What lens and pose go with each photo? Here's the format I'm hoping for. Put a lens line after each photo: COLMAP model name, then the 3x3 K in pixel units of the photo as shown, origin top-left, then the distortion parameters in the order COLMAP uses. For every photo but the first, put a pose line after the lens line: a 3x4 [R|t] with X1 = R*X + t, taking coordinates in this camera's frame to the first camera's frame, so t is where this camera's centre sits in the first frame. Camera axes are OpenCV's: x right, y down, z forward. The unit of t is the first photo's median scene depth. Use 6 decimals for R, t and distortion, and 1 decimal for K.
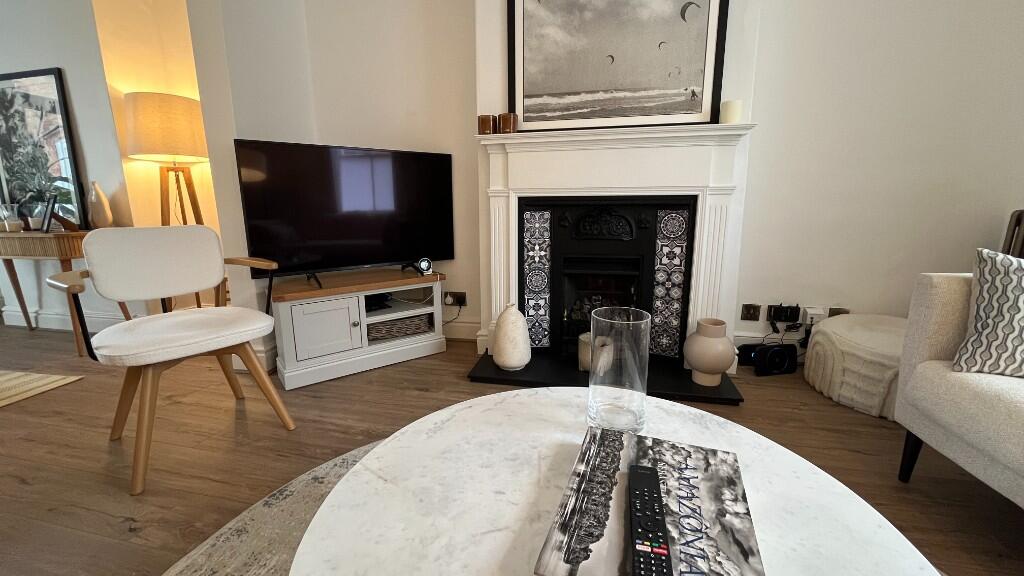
lens RADIAL K [[412.2, 0, 509.7], [0, 412.2, 283.2], [0, 0, 1]] dist [-0.000080, -0.000154]
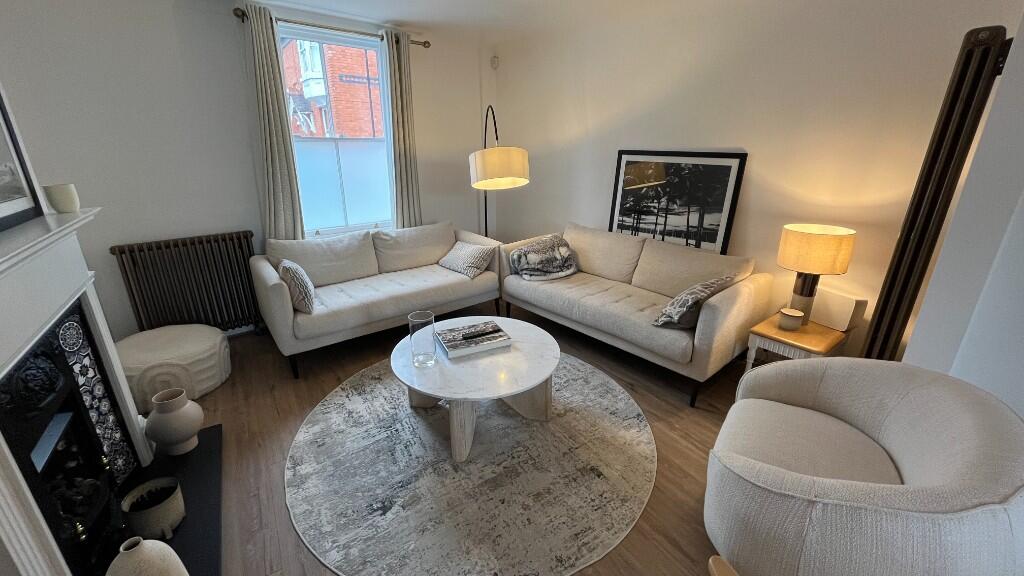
lens RADIAL K [[412.2, 0, 507.1], [0, 412.2, 285.0], [0, 0, 1]] dist [-0.000080, -0.000154]
pose [[-0.713616, -0.220407, 0.664961, -0.644223], [0.145575, 0.881838, 0.448519, -0.428305], [-0.685244, 0.416872, -0.597208, 0.813257]]
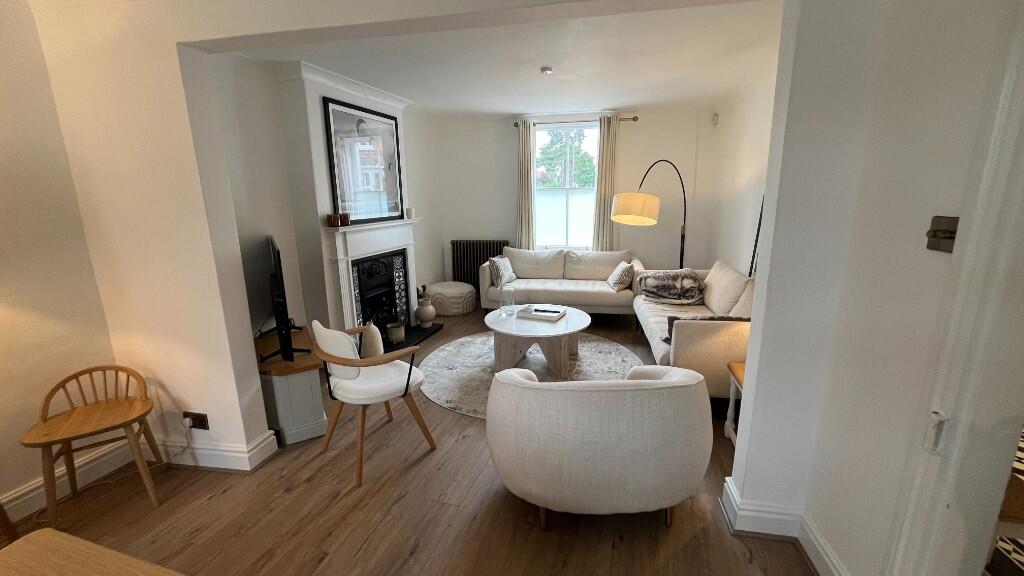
lens RADIAL K [[412.2, 0, 507.4], [0, 412.2, 288.5], [0, 0, 1]] dist [-0.000080, -0.000154]
pose [[0.107798, -0.217638, 0.970058, -1.515531], [0.211756, 0.958380, 0.191487, -0.281735], [-0.971359, 0.184774, 0.149398, 0.161829]]
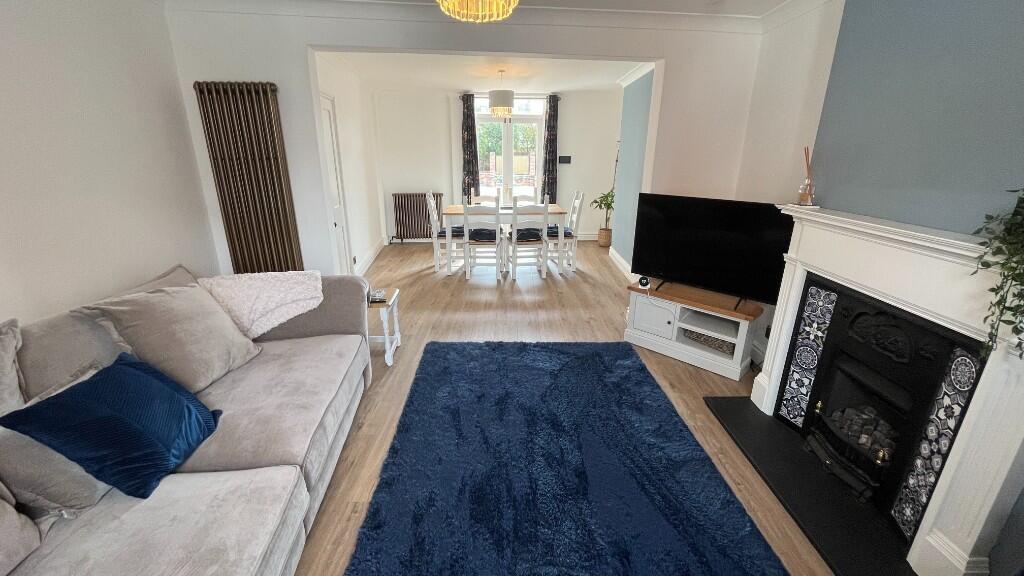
lens RADIAL K [[414.9, 0, 507.0], [0, 414.9, 285.7], [0, 0, 1]] dist [0.014849, 0.000297]
pose [[0.188383, 0.310723, -0.931645, 0.811269], [-0.202686, 0.940508, 0.272694, -0.295862], [0.960953, 0.137460, 0.240155, 0.085334]]
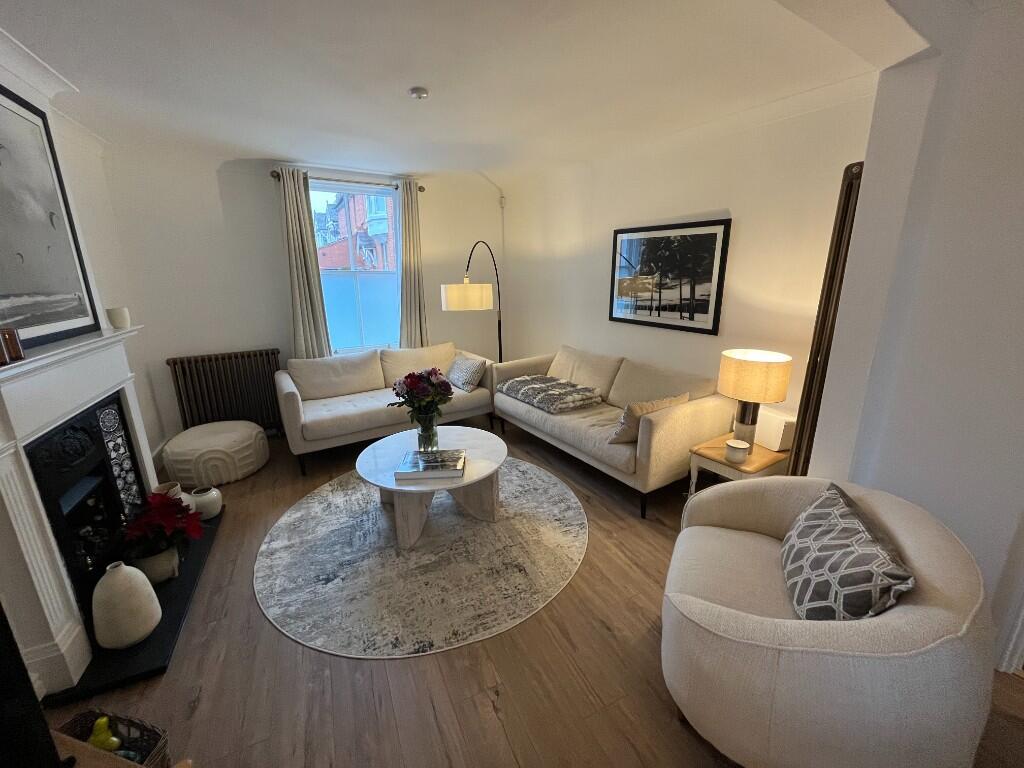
lens RADIAL K [[412.8, 0, 507.6], [0, 412.8, 379.6], [0, 0, 1]] dist [-0.000586, 0.000654]
pose [[-0.607089, -0.182112, 0.773484, -0.932525], [0.177116, 0.917887, 0.355124, -0.400154], [-0.774644, 0.352589, -0.524984, 0.693979]]
